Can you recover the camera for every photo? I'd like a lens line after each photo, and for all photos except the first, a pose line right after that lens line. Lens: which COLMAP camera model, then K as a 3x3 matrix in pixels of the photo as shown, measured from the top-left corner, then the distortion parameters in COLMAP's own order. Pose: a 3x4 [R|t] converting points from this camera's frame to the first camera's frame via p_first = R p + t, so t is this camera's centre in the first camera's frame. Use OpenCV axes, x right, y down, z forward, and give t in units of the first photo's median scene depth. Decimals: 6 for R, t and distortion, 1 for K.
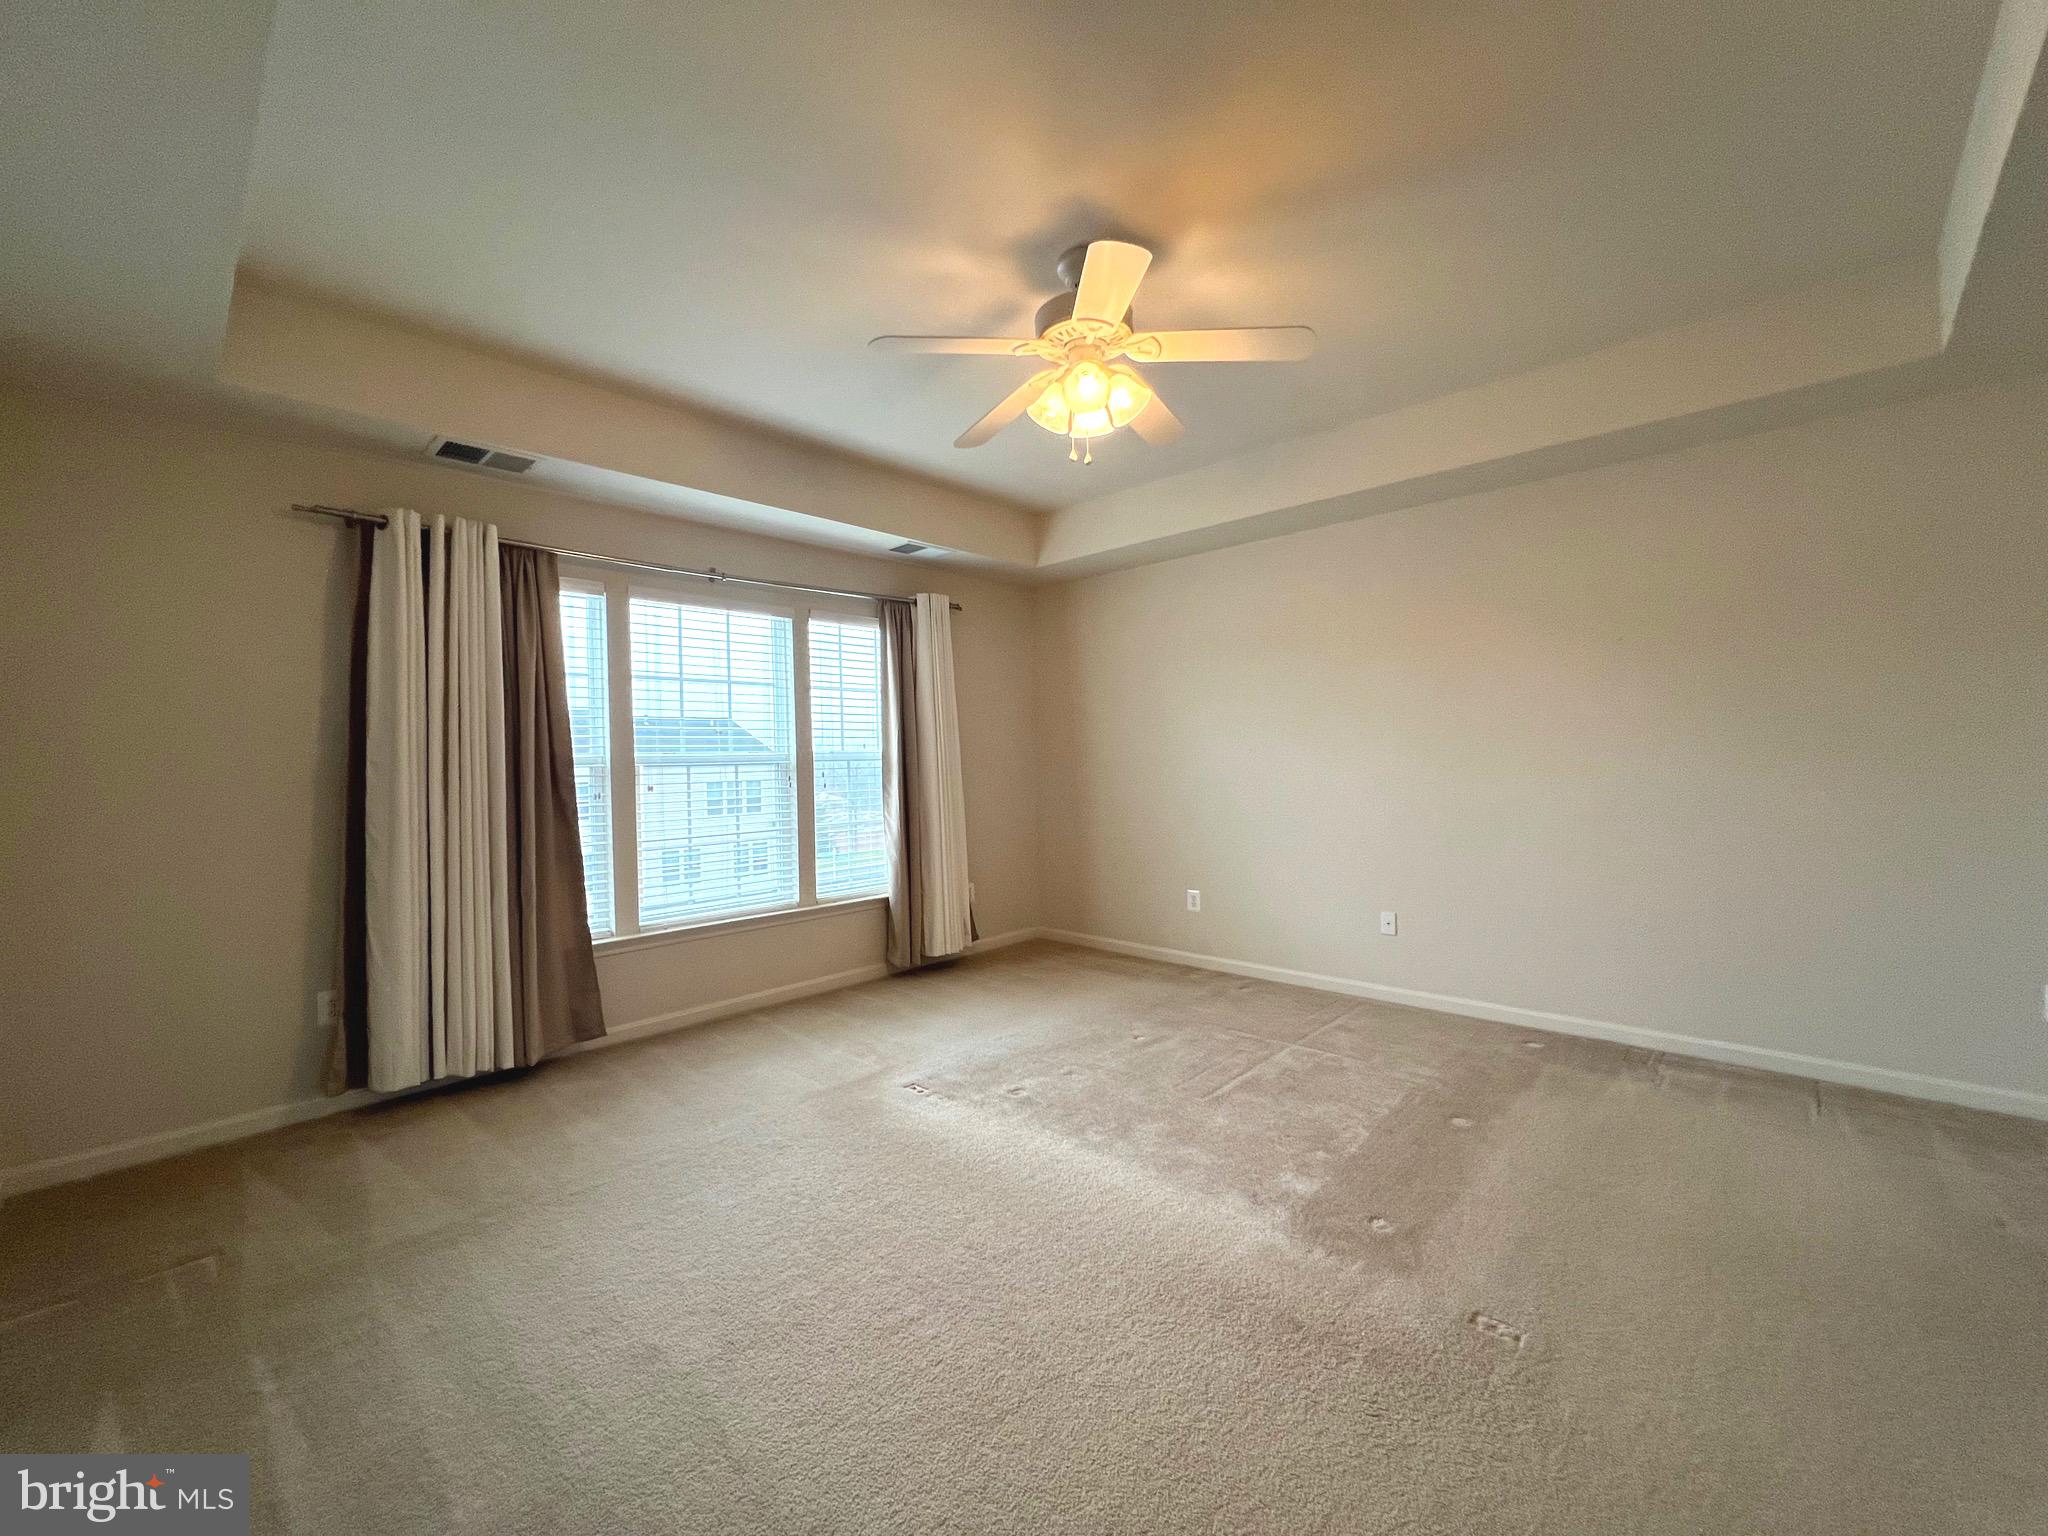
lens RADIAL K [[826.4, 0, 1024.9], [0, 826.4, 763.1], [0, 0, 1]] dist [-0.002582, -0.000091]
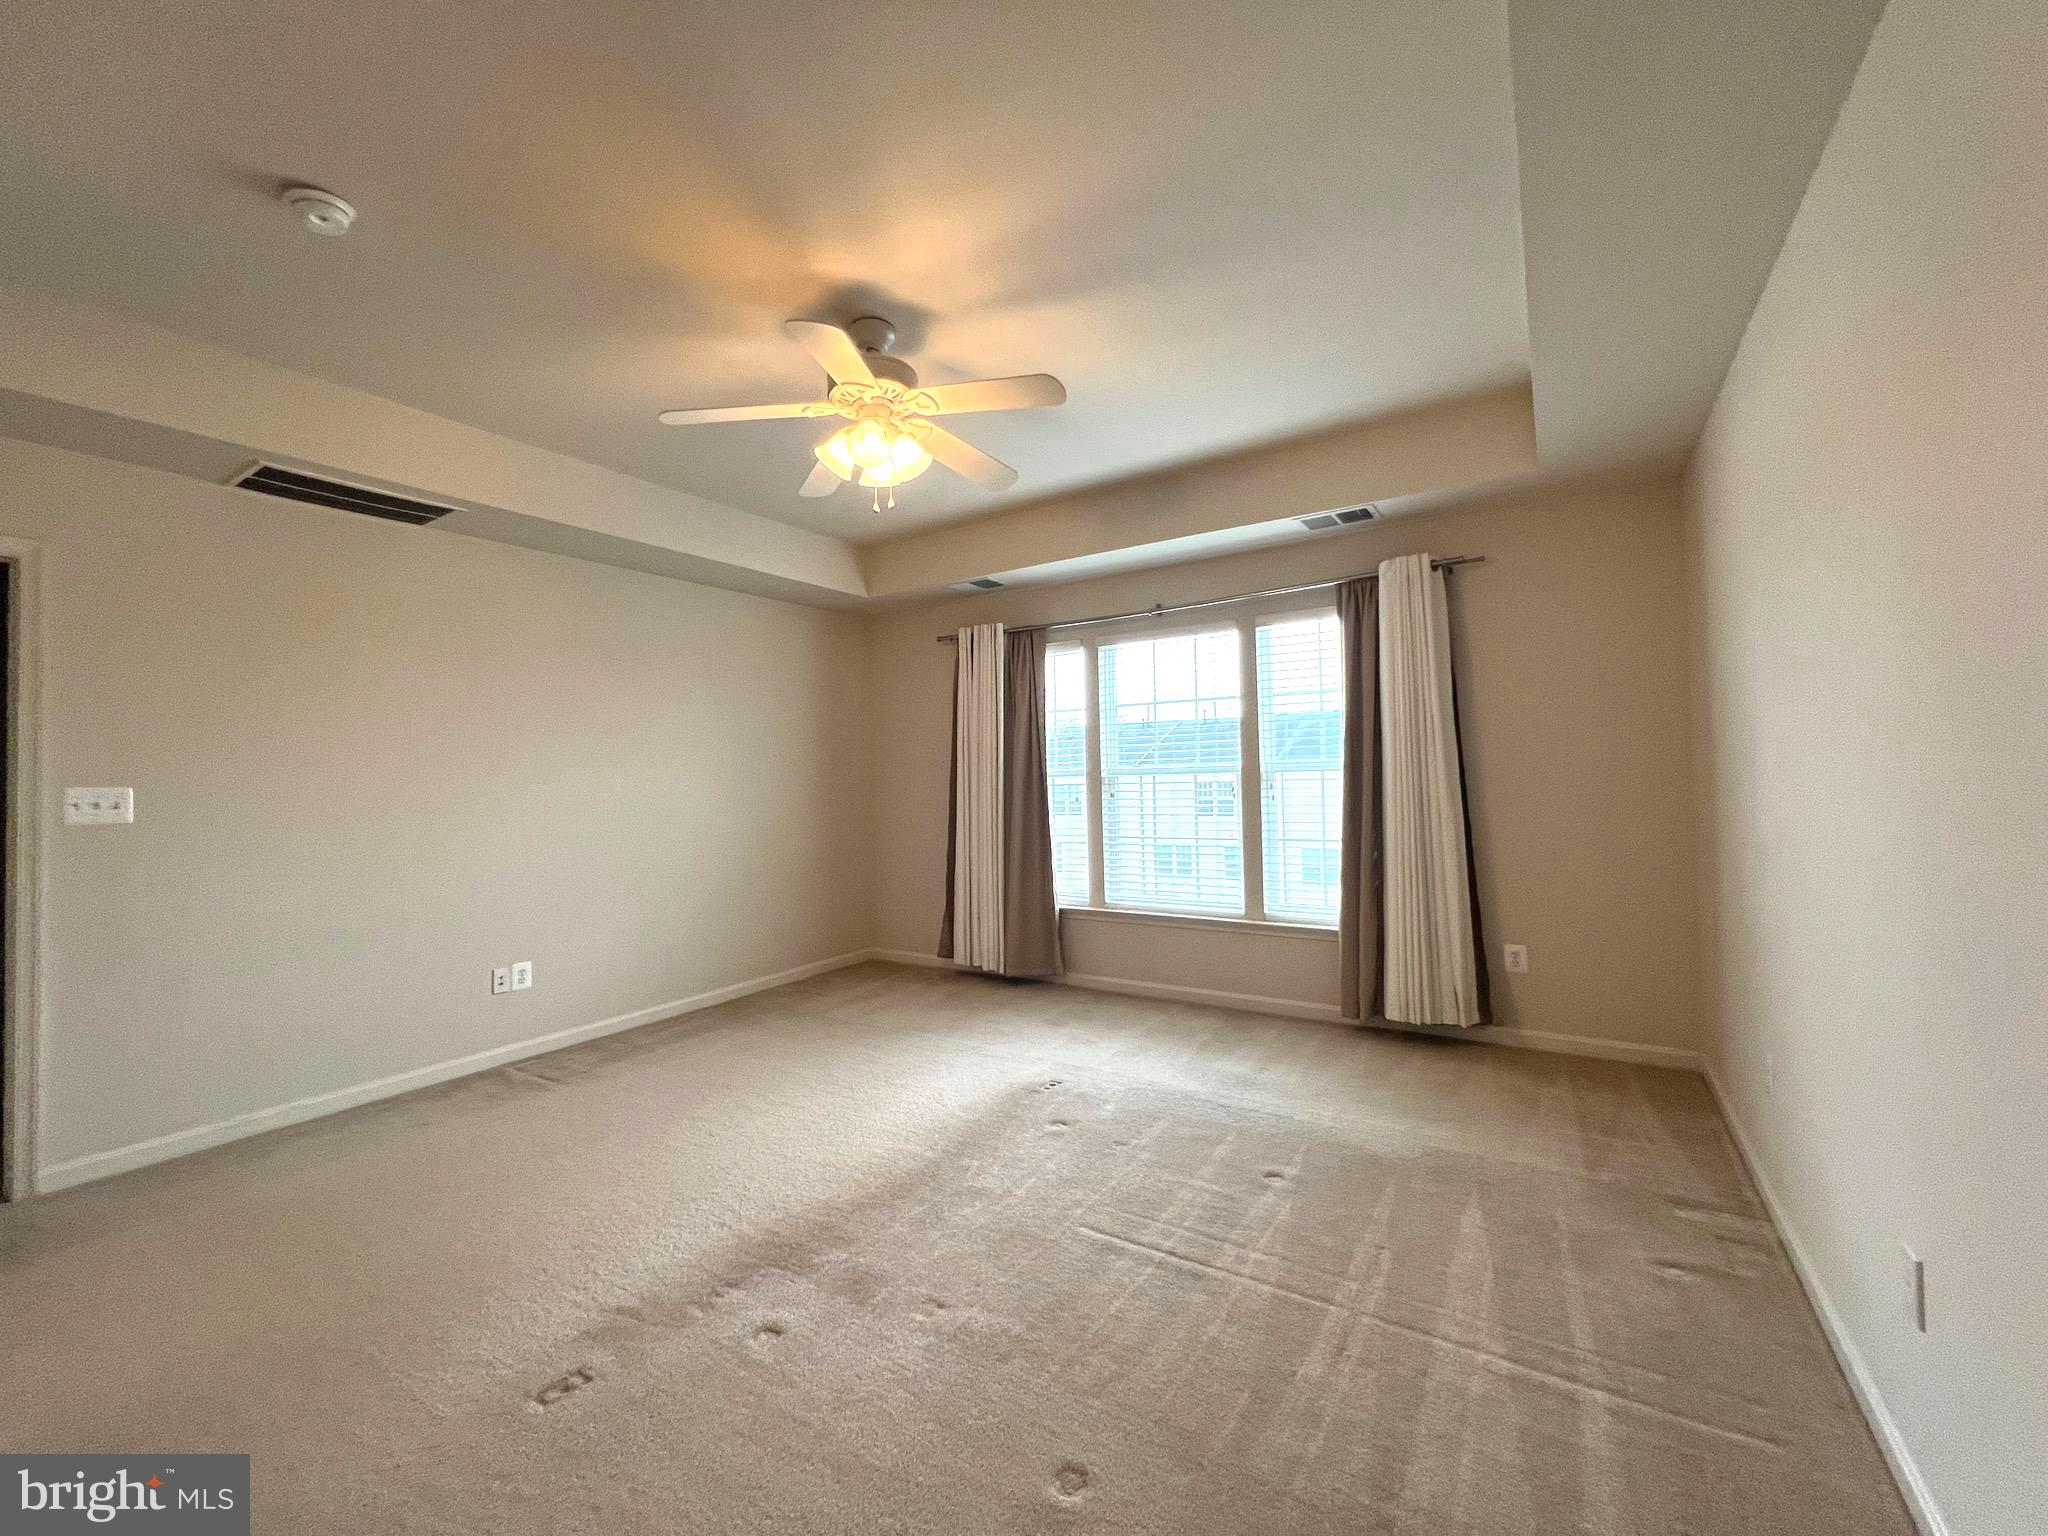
lens RADIAL K [[819.7, 0, 1018.6], [0, 819.7, 761.8], [0, 0, 1]] dist [-0.002182, 0.000341]
pose [[0.189806, -0.003276, -0.981816, 0.722205], [0.015932, 0.999873, -0.000256, -0.021035], [0.981692, -0.015593, 0.189834, 0.610220]]
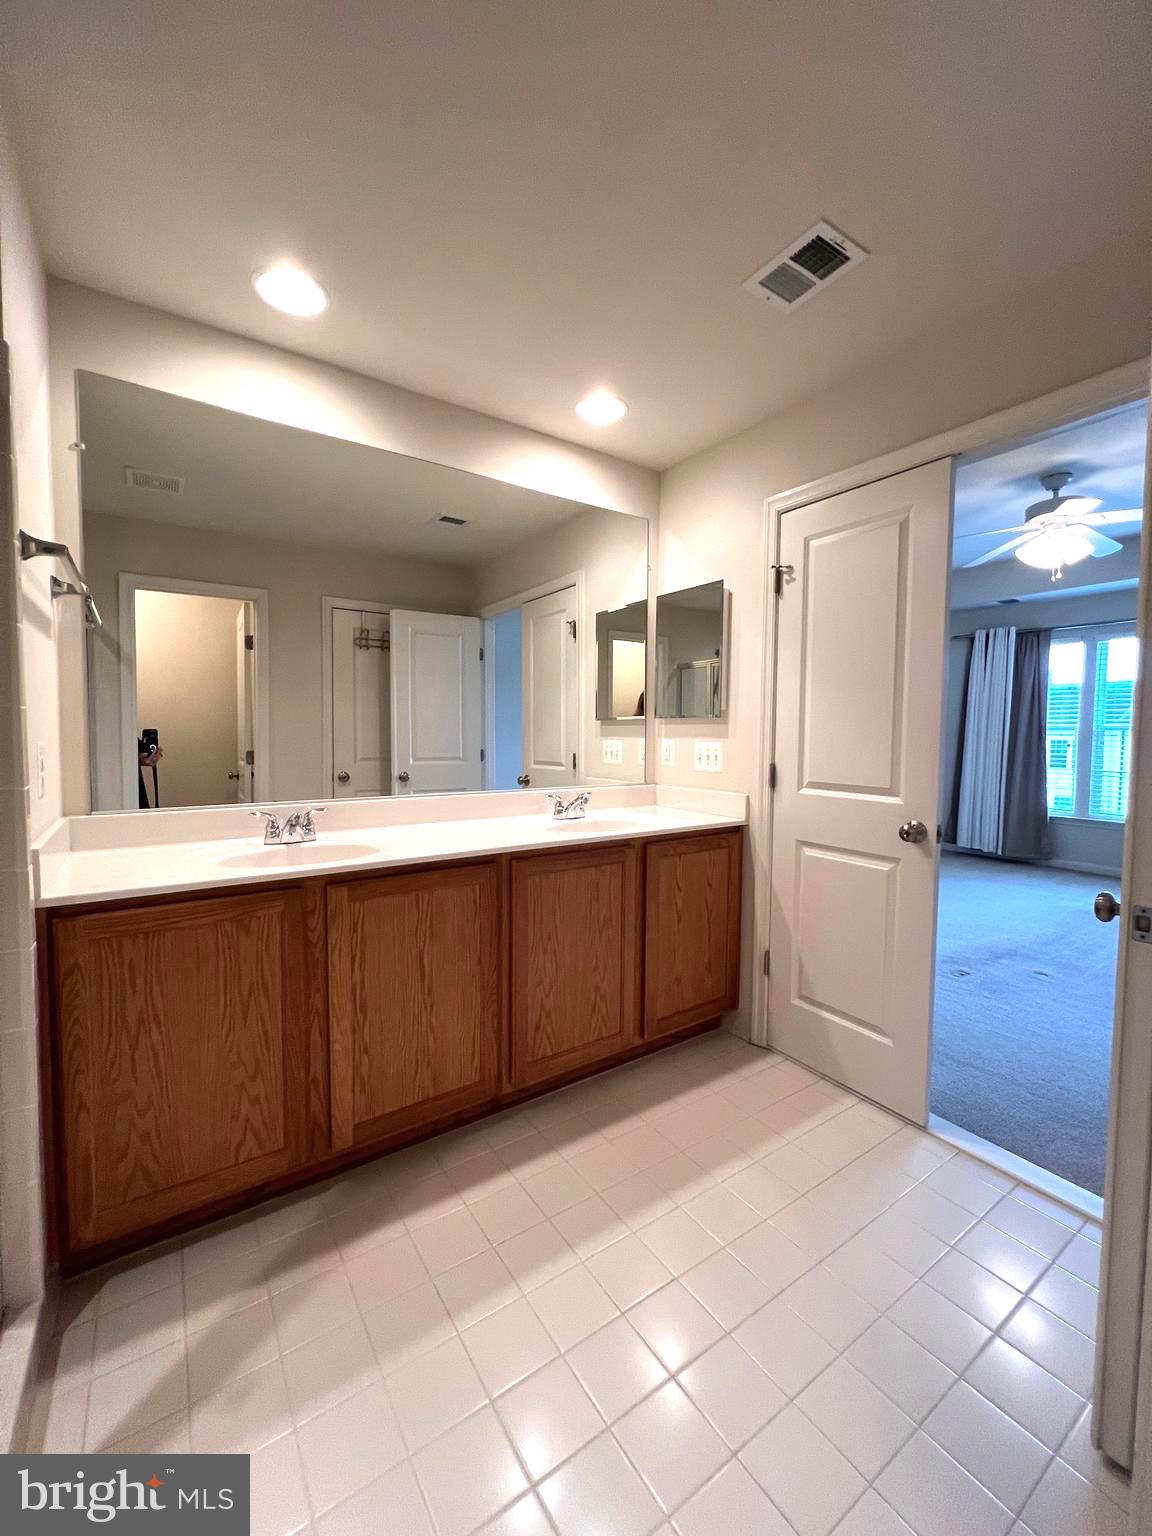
lens RADIAL K [[614.8, 0, 575.1], [0, 614.8, 766.1], [0, 0, 1]] dist [-0.002182, 0.000341]
pose [[-0.197500, 0.079027, -0.977112, 1.104546], [-0.007958, 0.996583, 0.082210, -0.022086], [0.980270, 0.024013, -0.196197, 0.109273]]
